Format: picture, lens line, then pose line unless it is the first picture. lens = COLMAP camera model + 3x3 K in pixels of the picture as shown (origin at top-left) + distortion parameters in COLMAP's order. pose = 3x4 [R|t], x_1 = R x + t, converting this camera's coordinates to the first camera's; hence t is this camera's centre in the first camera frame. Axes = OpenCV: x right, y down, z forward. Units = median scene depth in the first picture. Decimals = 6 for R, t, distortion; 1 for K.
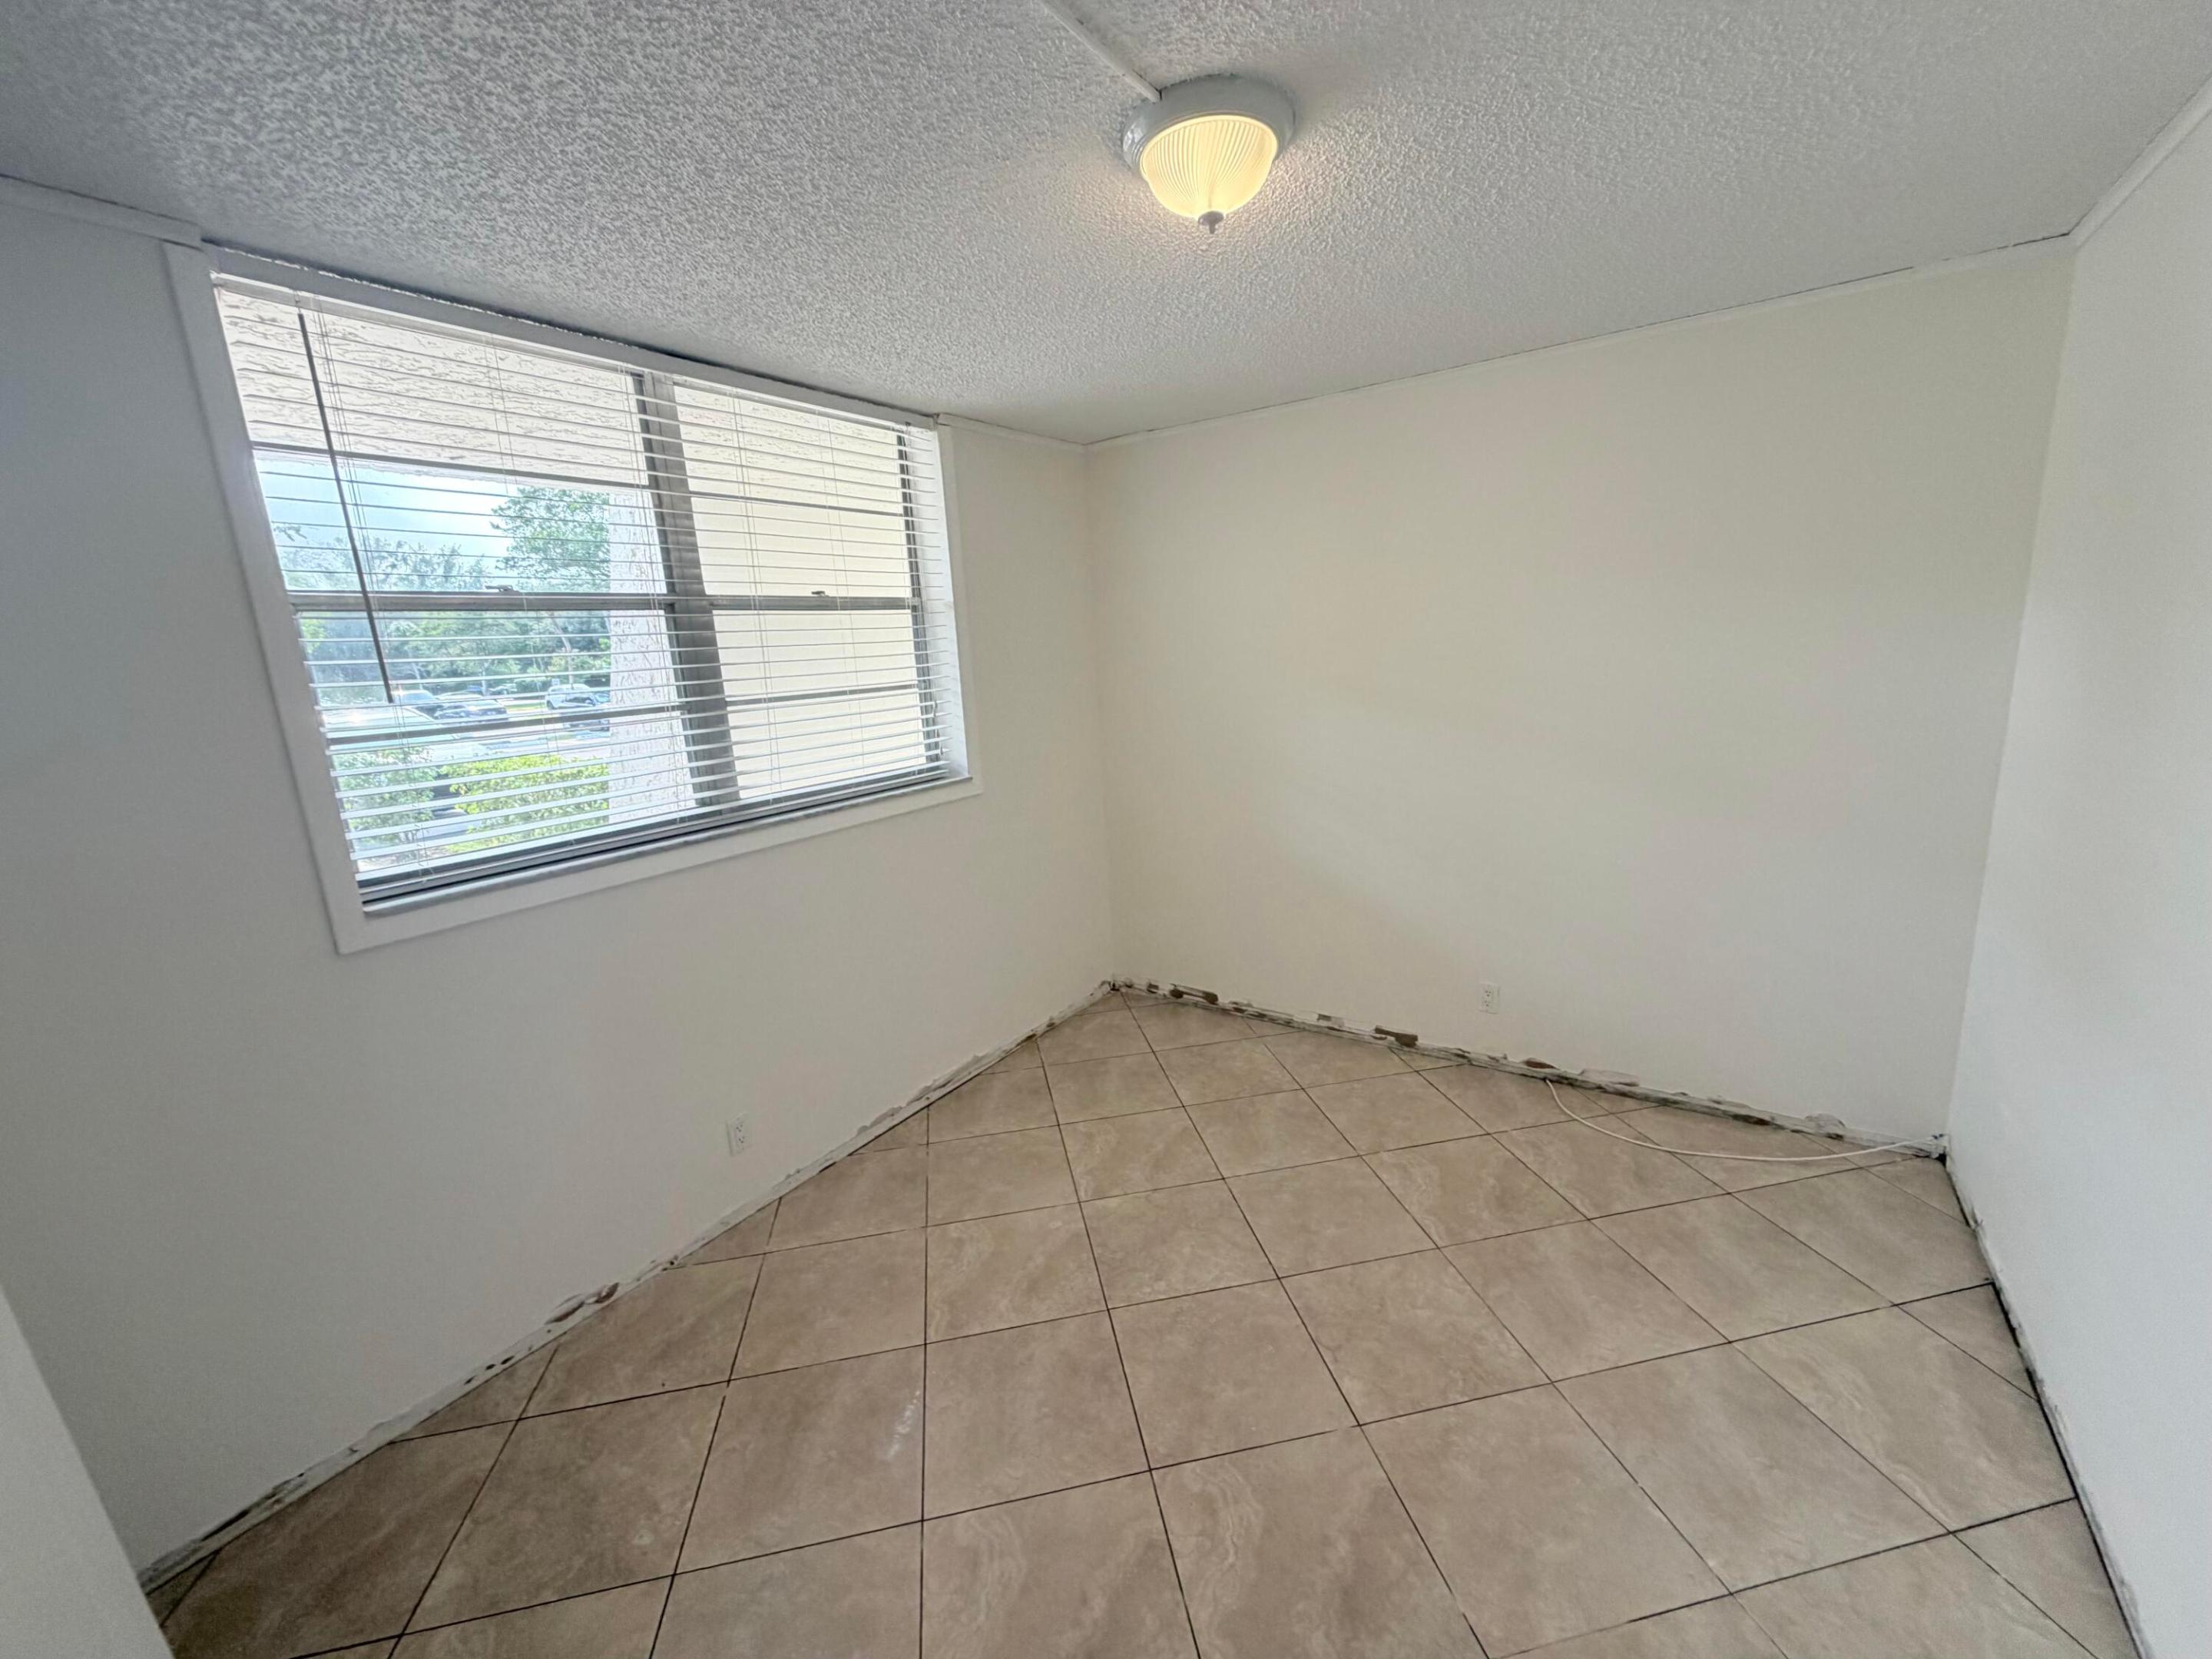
lens RADIAL K [[881.5, 0, 1101.4], [0, 881.5, 827.8], [0, 0, 1]] dist [0.000242, 0.000421]
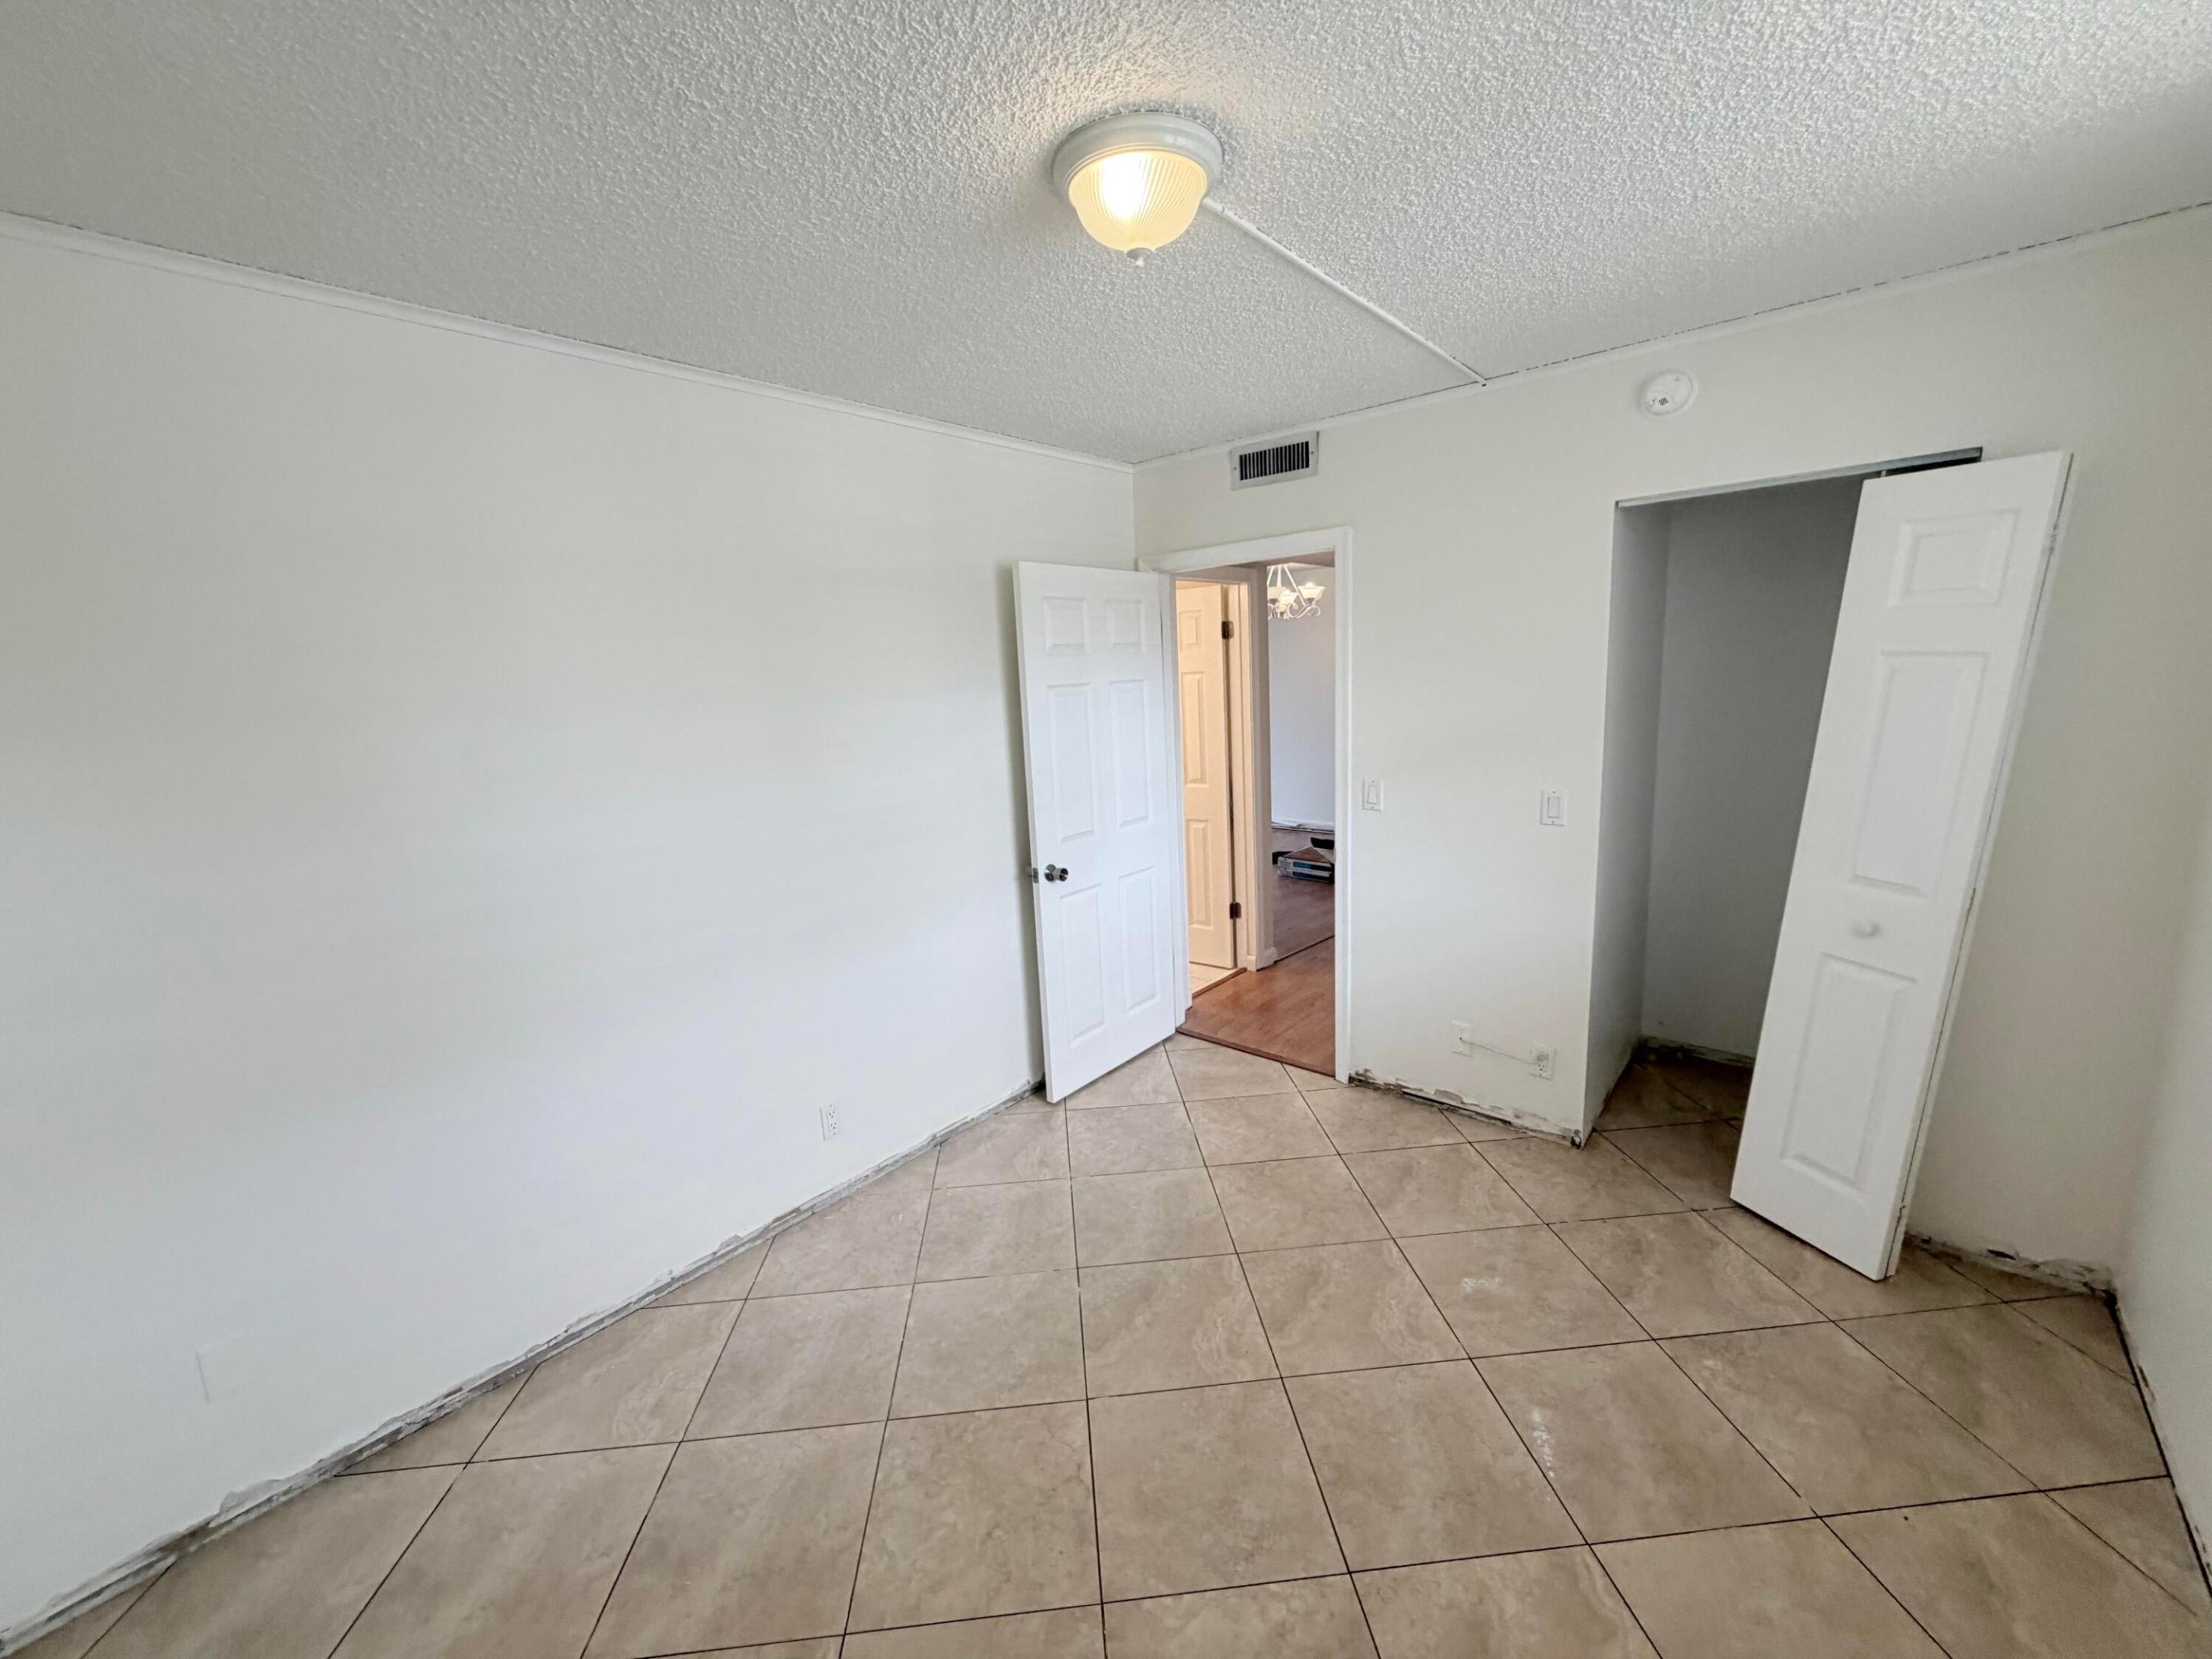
lens RADIAL K [[881.5, 0, 1101.4], [0, 881.5, 827.8], [0, 0, 1]] dist [0.000242, 0.000421]
pose [[-0.988371, 0.087657, 0.124257, 0.079436], [0.127325, 0.923804, 0.361074, -0.369172], [-0.083138, 0.372696, -0.924222, 1.756520]]
